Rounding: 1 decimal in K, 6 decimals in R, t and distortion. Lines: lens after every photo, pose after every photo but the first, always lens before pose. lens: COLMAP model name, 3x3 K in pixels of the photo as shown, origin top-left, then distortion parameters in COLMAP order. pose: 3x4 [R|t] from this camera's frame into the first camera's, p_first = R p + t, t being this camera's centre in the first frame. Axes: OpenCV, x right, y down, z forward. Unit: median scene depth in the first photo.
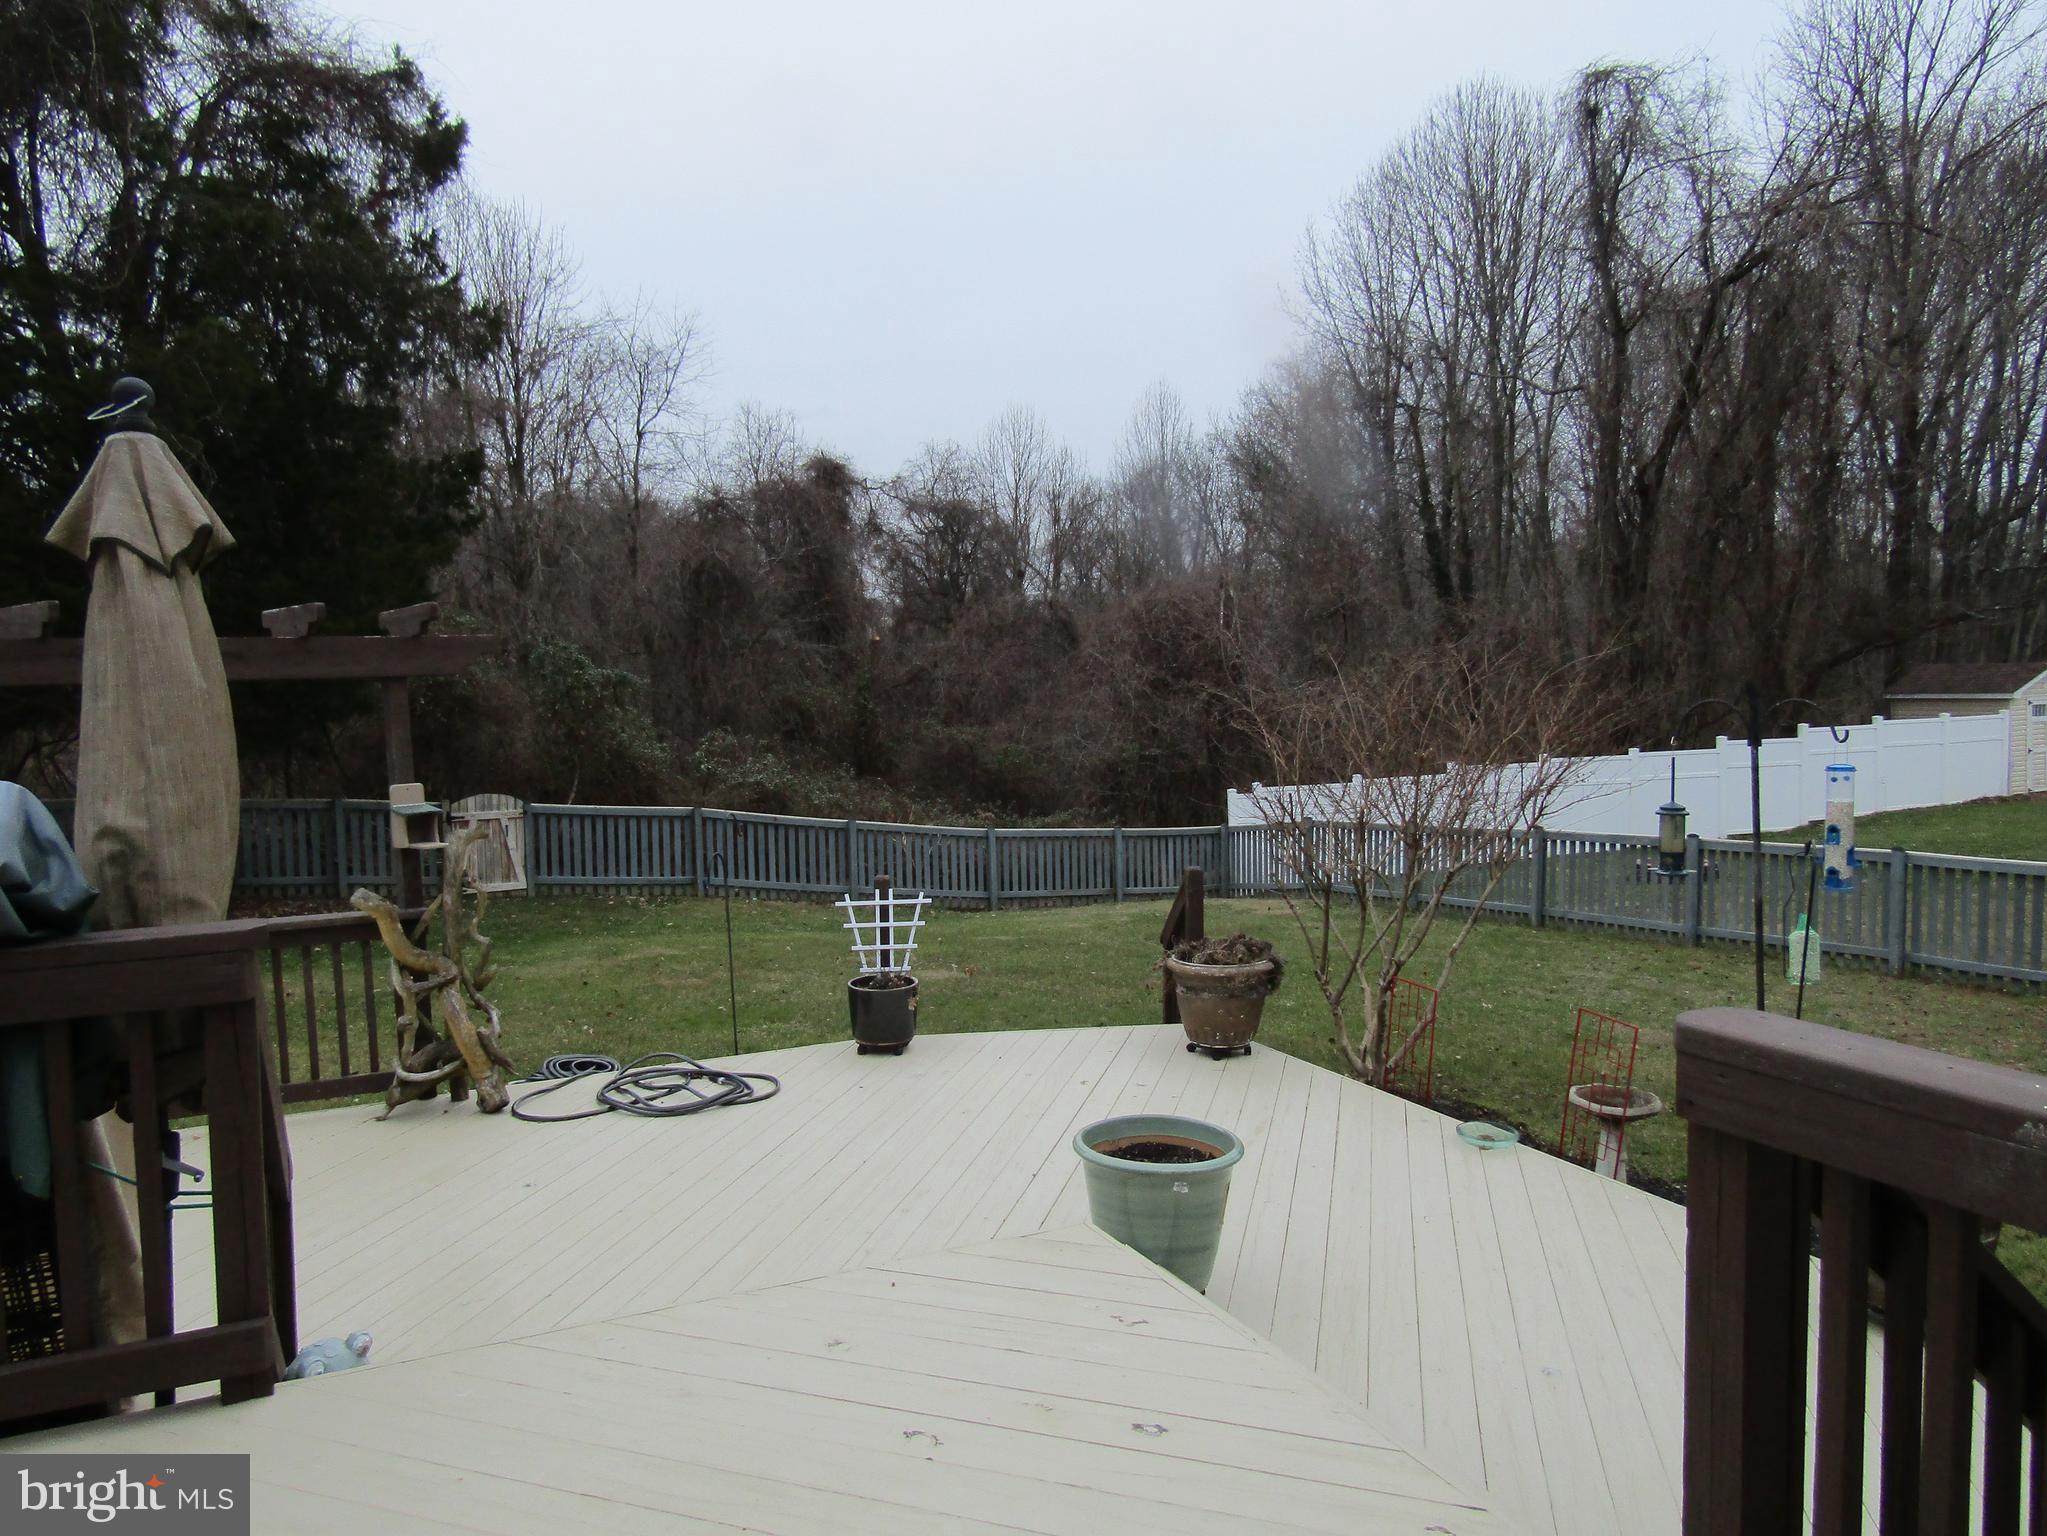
lens RADIAL K [[1444.3, 0, 1033.6], [0, 1444.3, 744.5], [0, 0, 1]] dist [-0.012041, 0.007728]
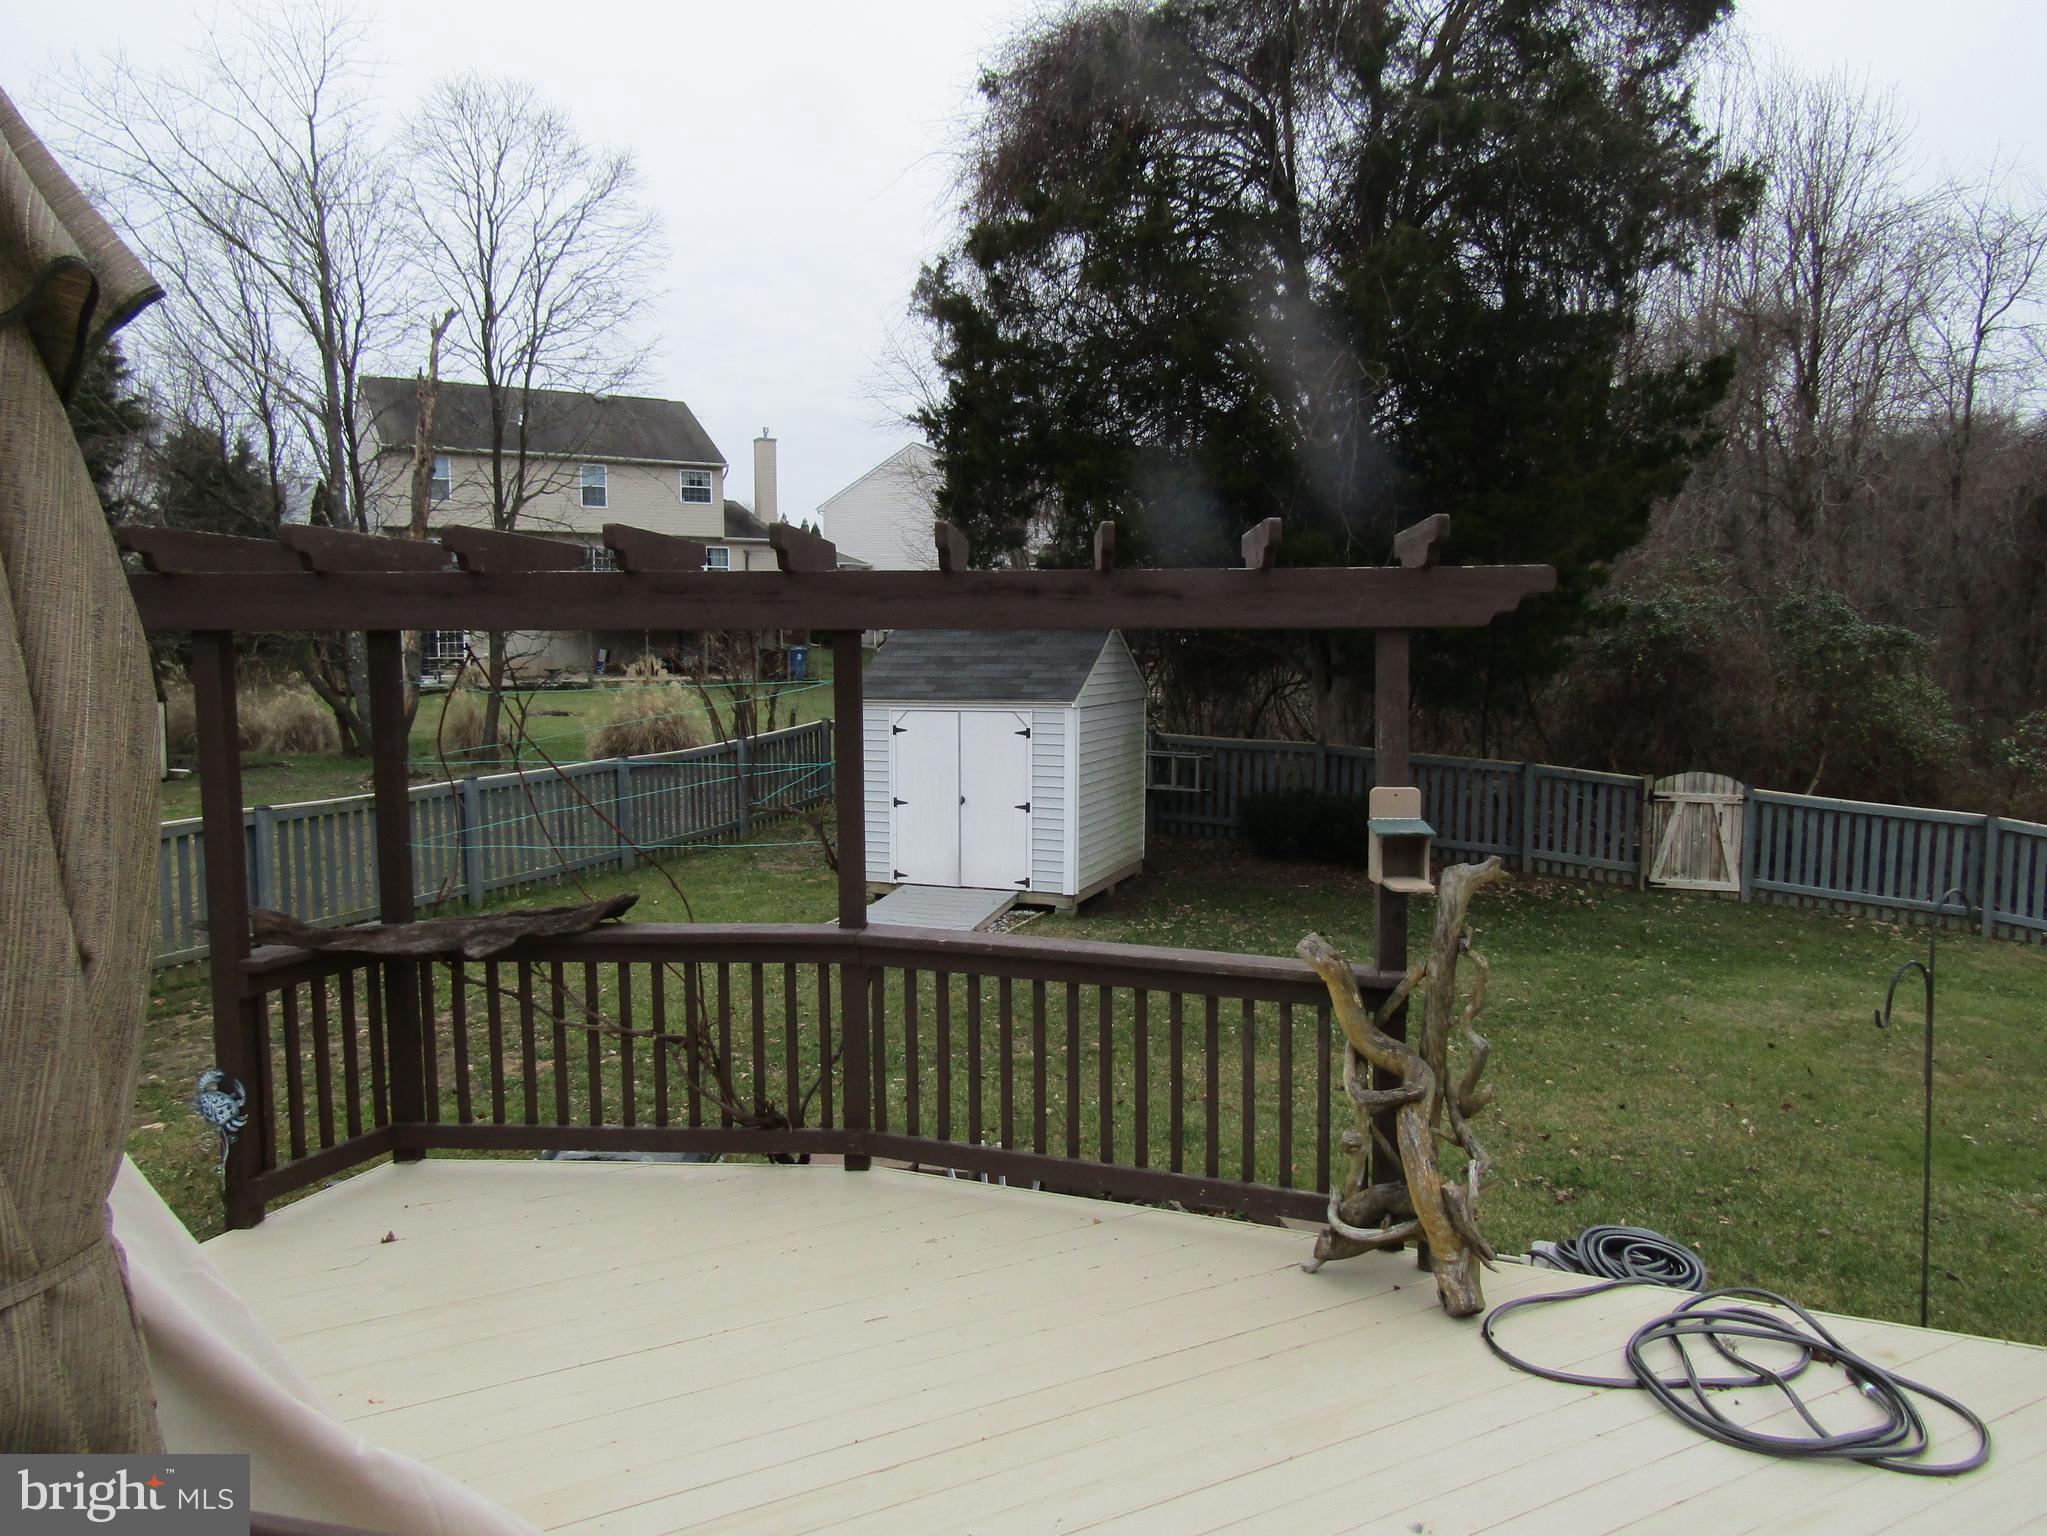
lens RADIAL K [[1444.3, 0, 1034.9], [0, 1444.3, 767.8], [0, 0, 1]] dist [-0.012041, 0.007728]
pose [[0.664991, 0.090300, -0.741372, -0.017325], [-0.054038, 0.995879, 0.072828, -0.008082], [0.744894, -0.008368, 0.667130, 0.154816]]
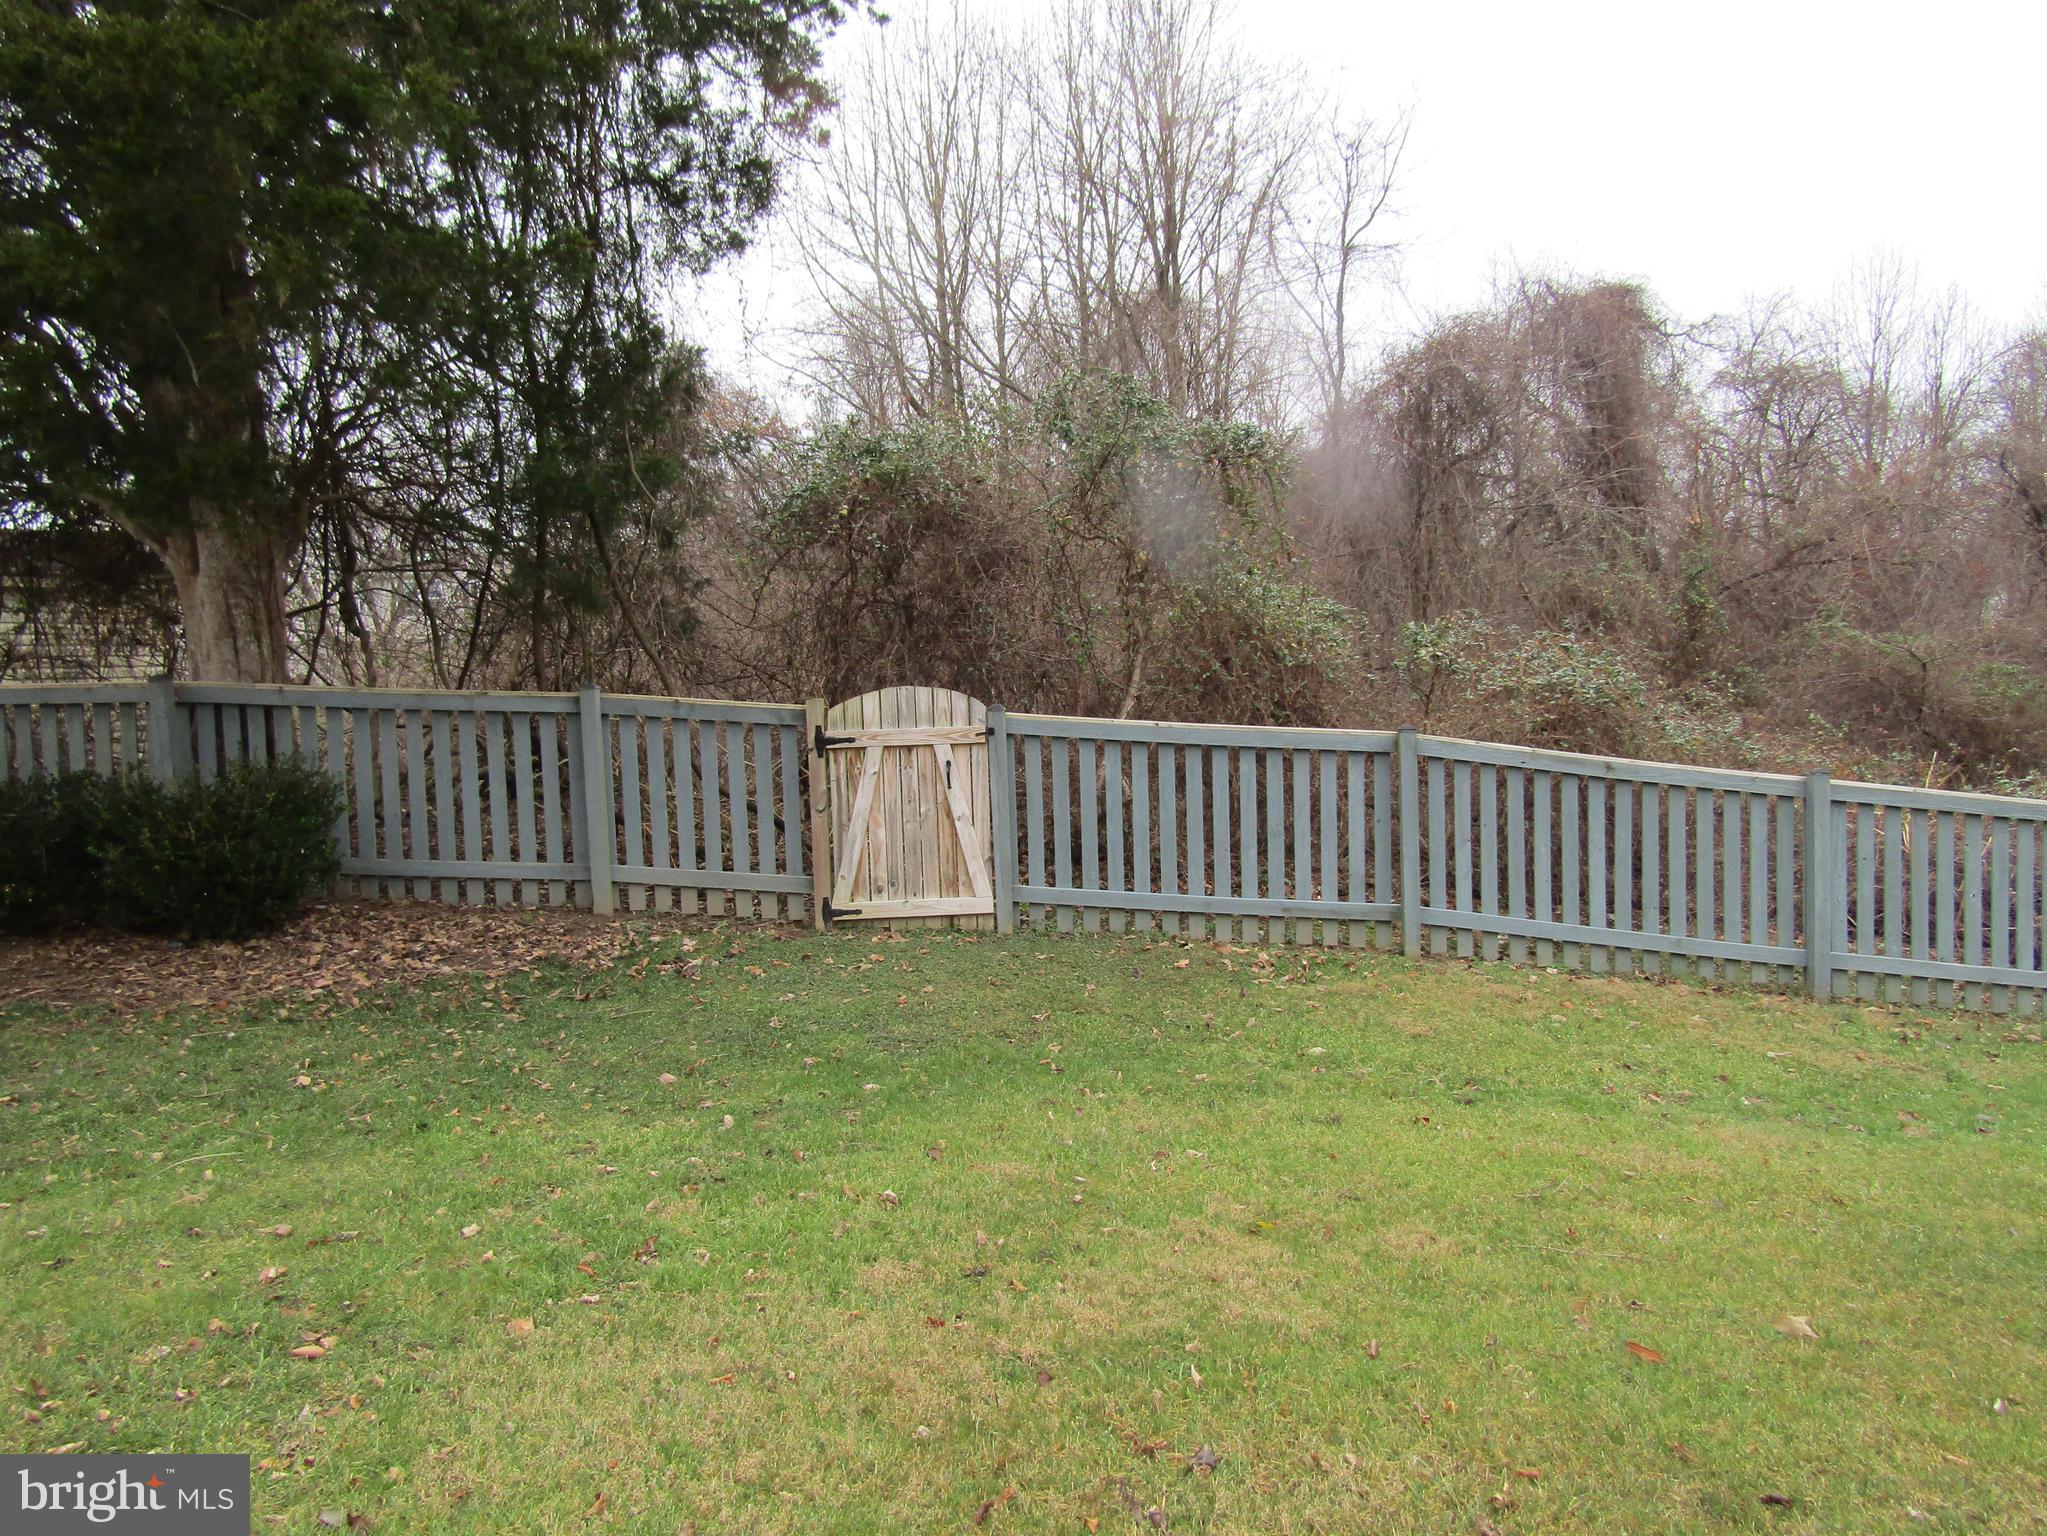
lens RADIAL K [[1444.3, 0, 1045.6], [0, 1444.3, 768.3], [0, 0, 1]] dist [-0.012041, 0.007728]
pose [[0.883998, 0.020863, -0.467025, -0.141251], [-0.006292, 0.999444, 0.032739, 0.043221], [0.467449, -0.026003, 0.883638, 0.629495]]
